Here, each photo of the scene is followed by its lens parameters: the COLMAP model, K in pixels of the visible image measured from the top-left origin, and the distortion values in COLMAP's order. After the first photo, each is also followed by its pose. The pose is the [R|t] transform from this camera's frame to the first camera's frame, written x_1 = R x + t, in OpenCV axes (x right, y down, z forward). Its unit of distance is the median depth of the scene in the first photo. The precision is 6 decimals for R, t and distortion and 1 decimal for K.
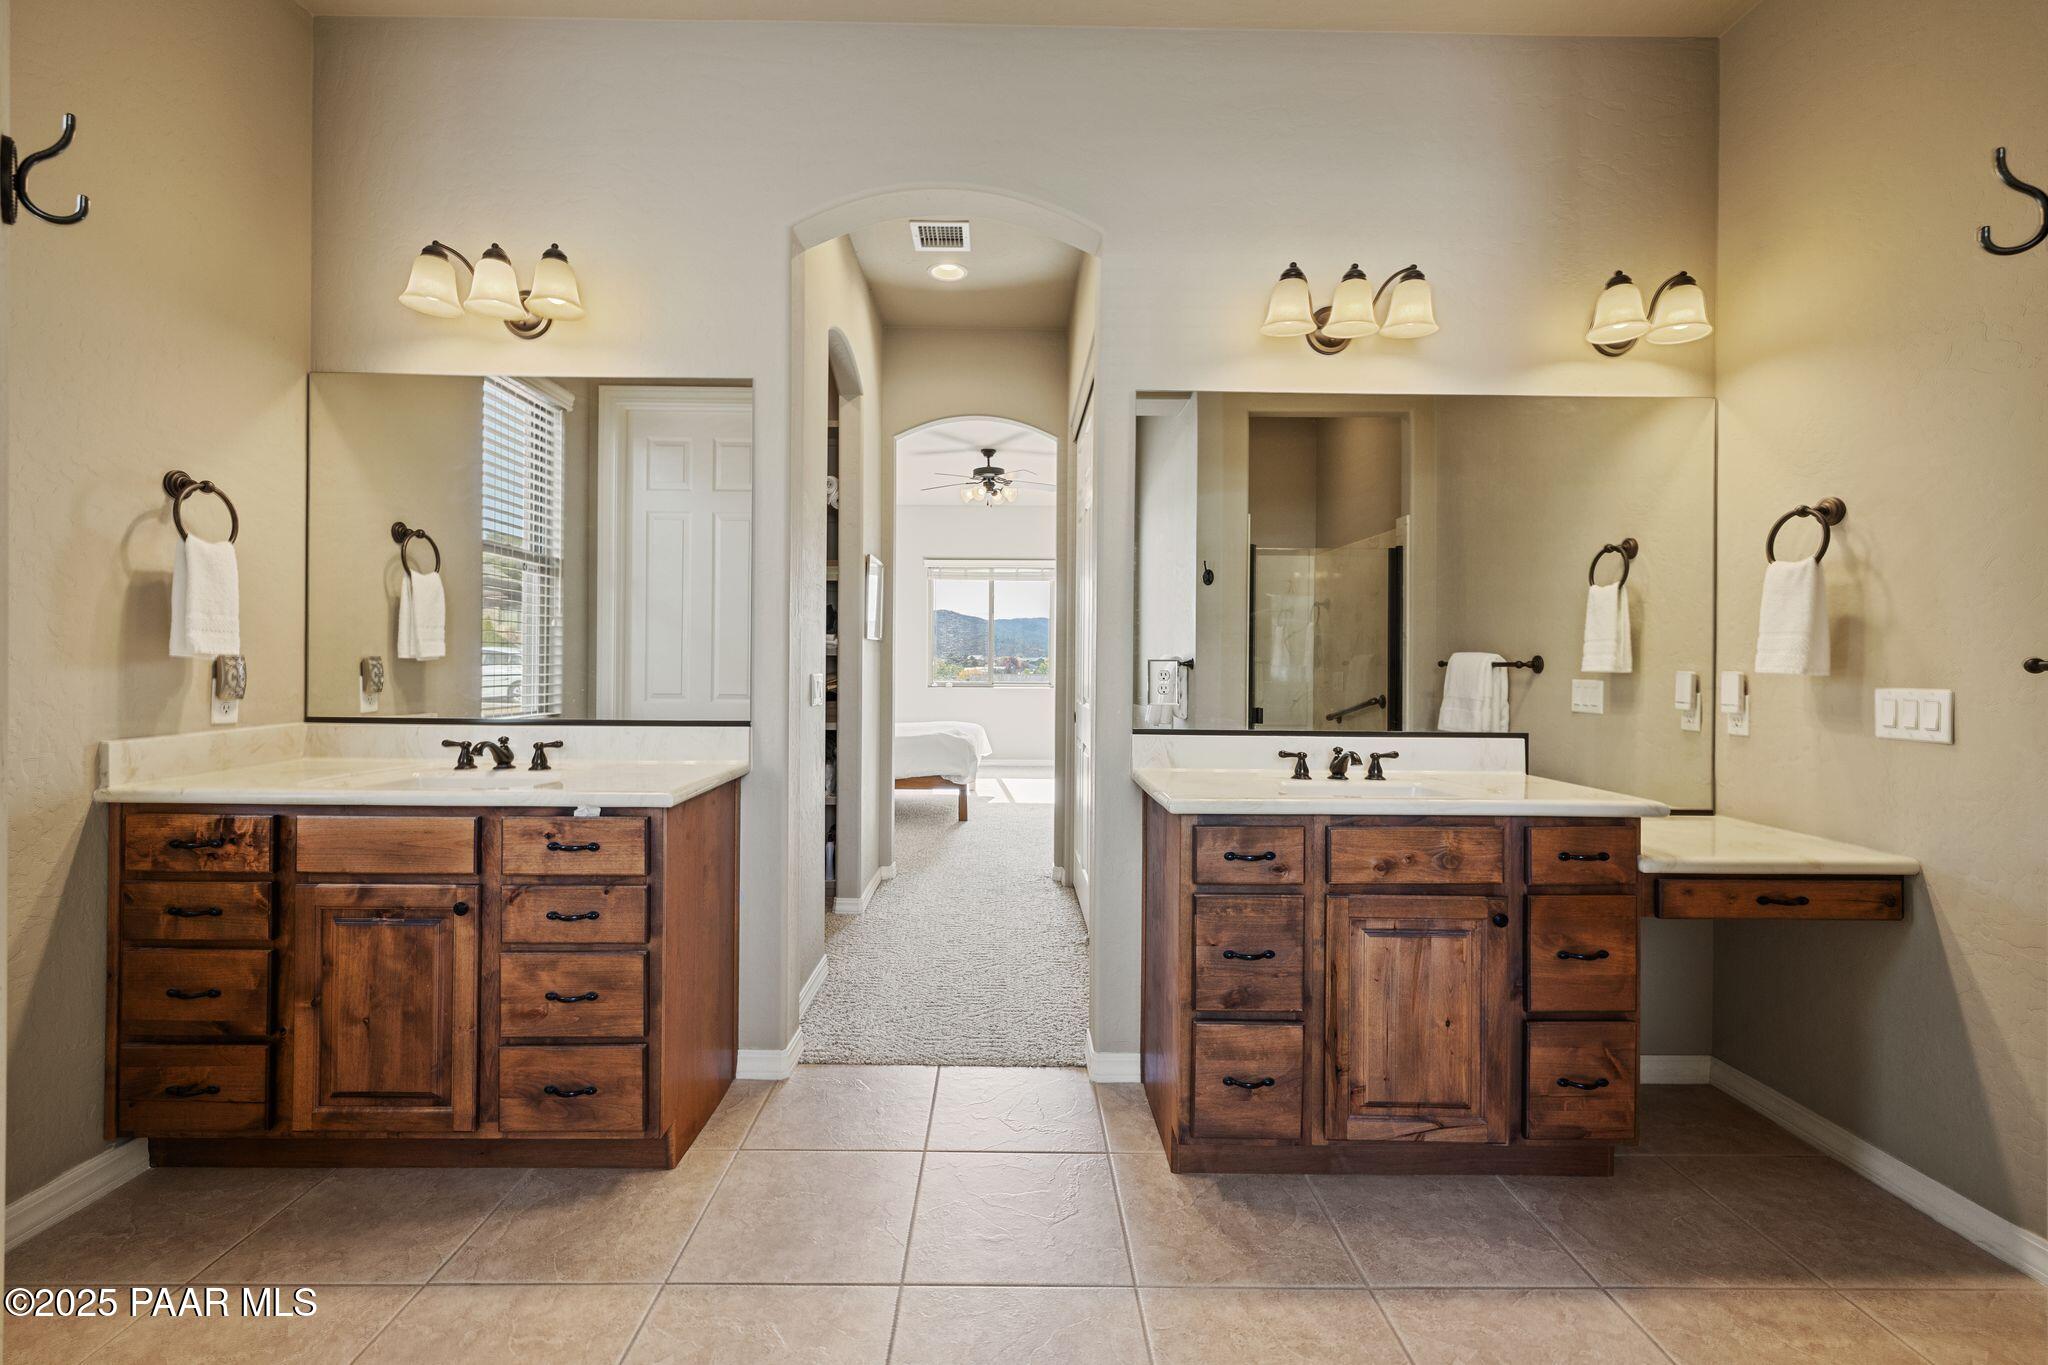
lens RADIAL K [[843.0, 0, 1024.0], [0, 843.0, 682.5], [0, 0, 1]] dist [0.000614, 0.000160]
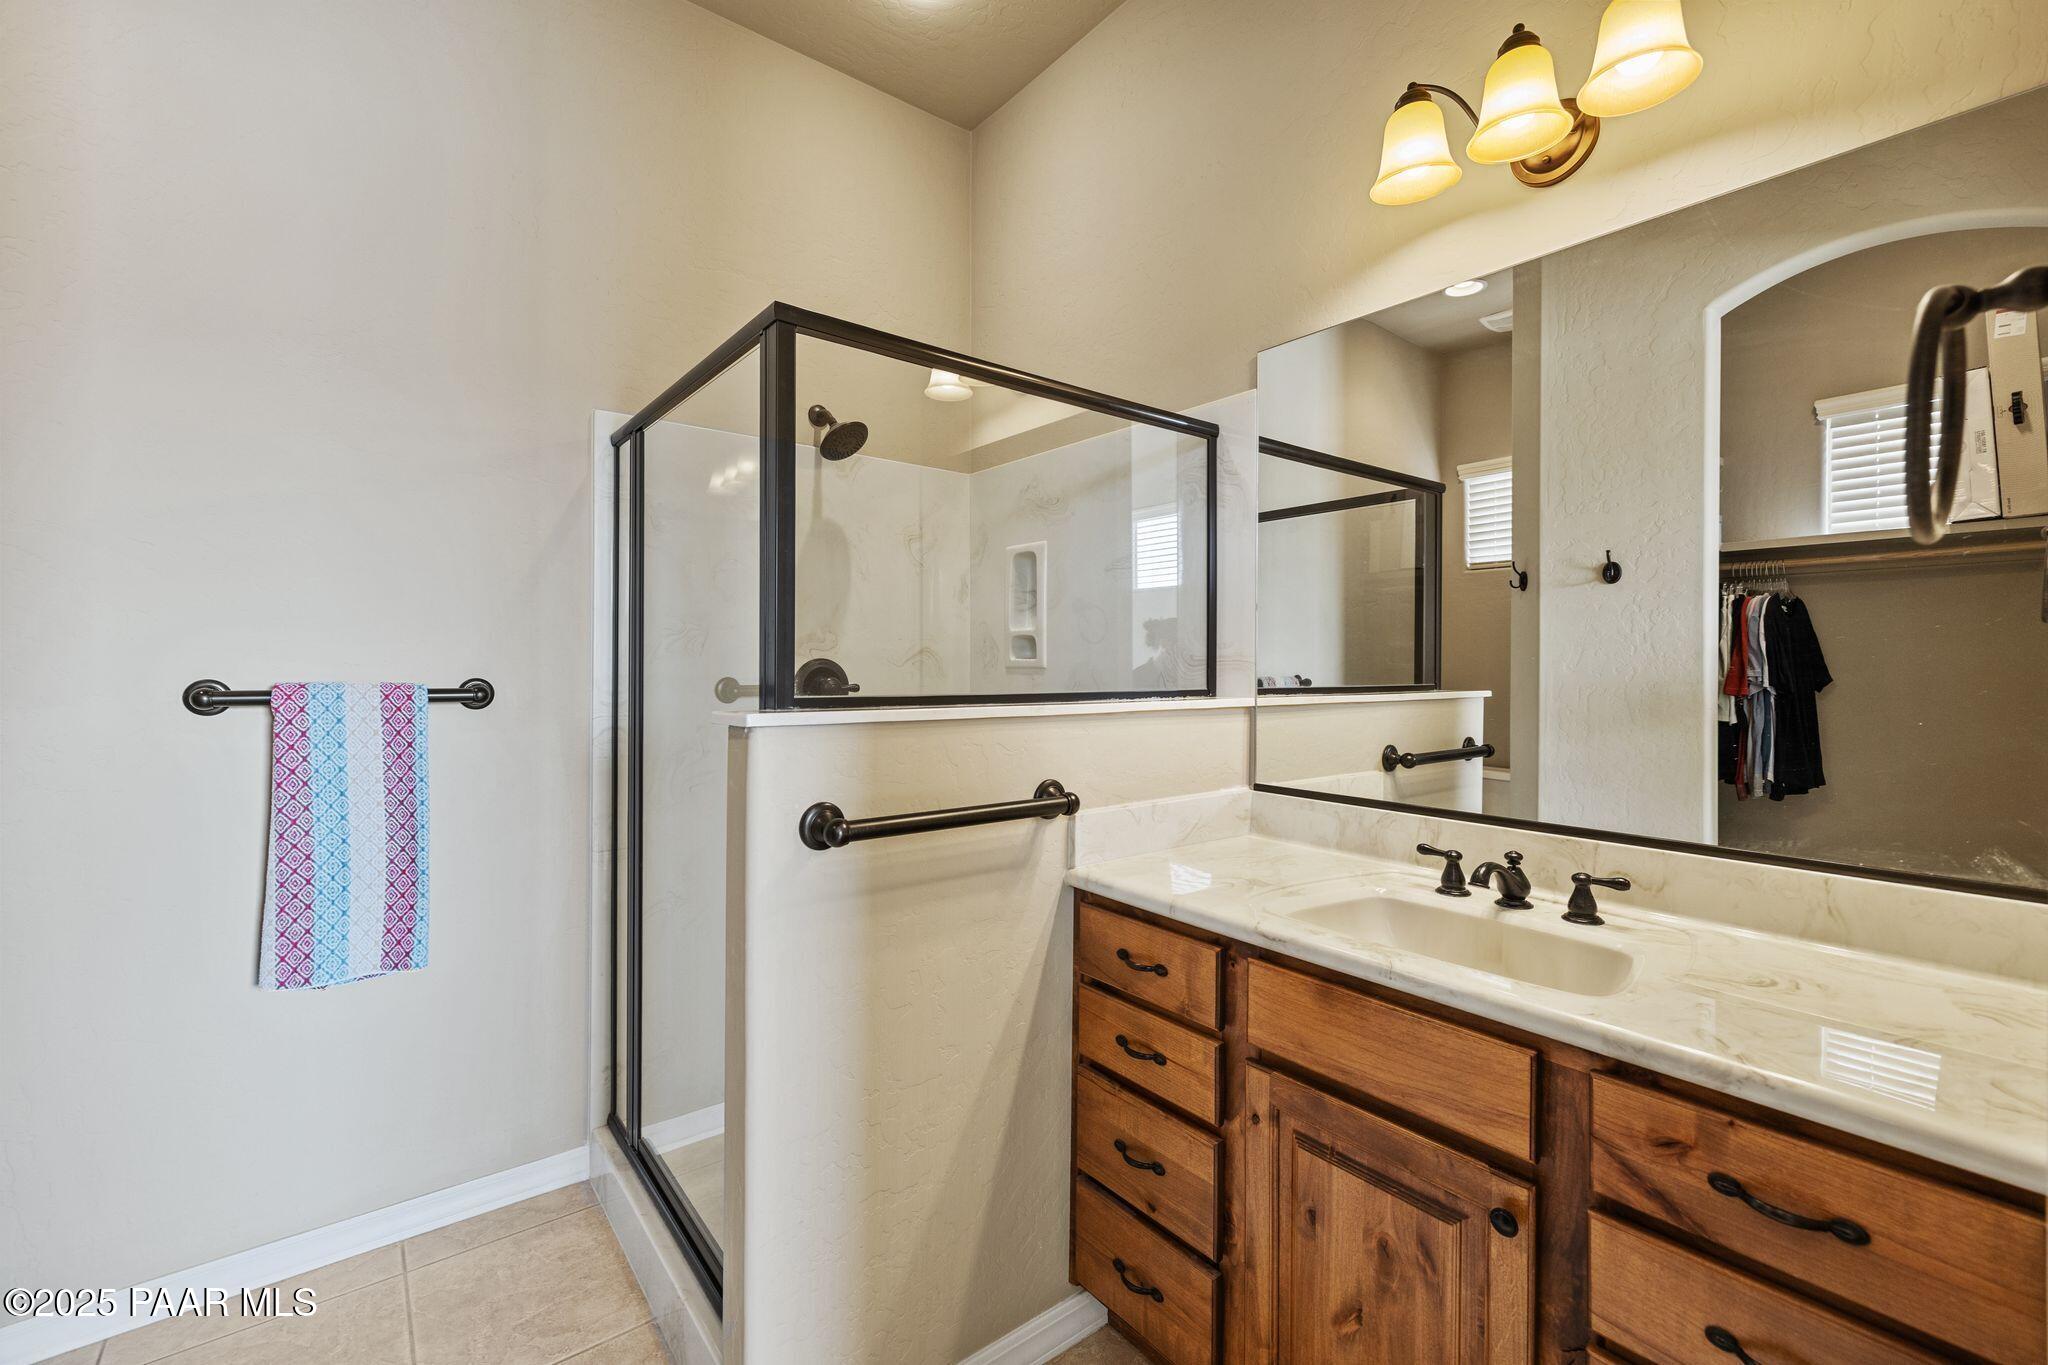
lens RADIAL K [[886.3, 0, 1000.4], [0, 886.3, 670.8], [0, 0, 1]] dist [0.009992, -0.000754]
pose [[0.582996, -0.006276, -0.812450, -0.322692], [-0.008357, 0.999871, -0.013721, -0.055762], [0.812432, 0.014789, 0.582869, 0.337938]]
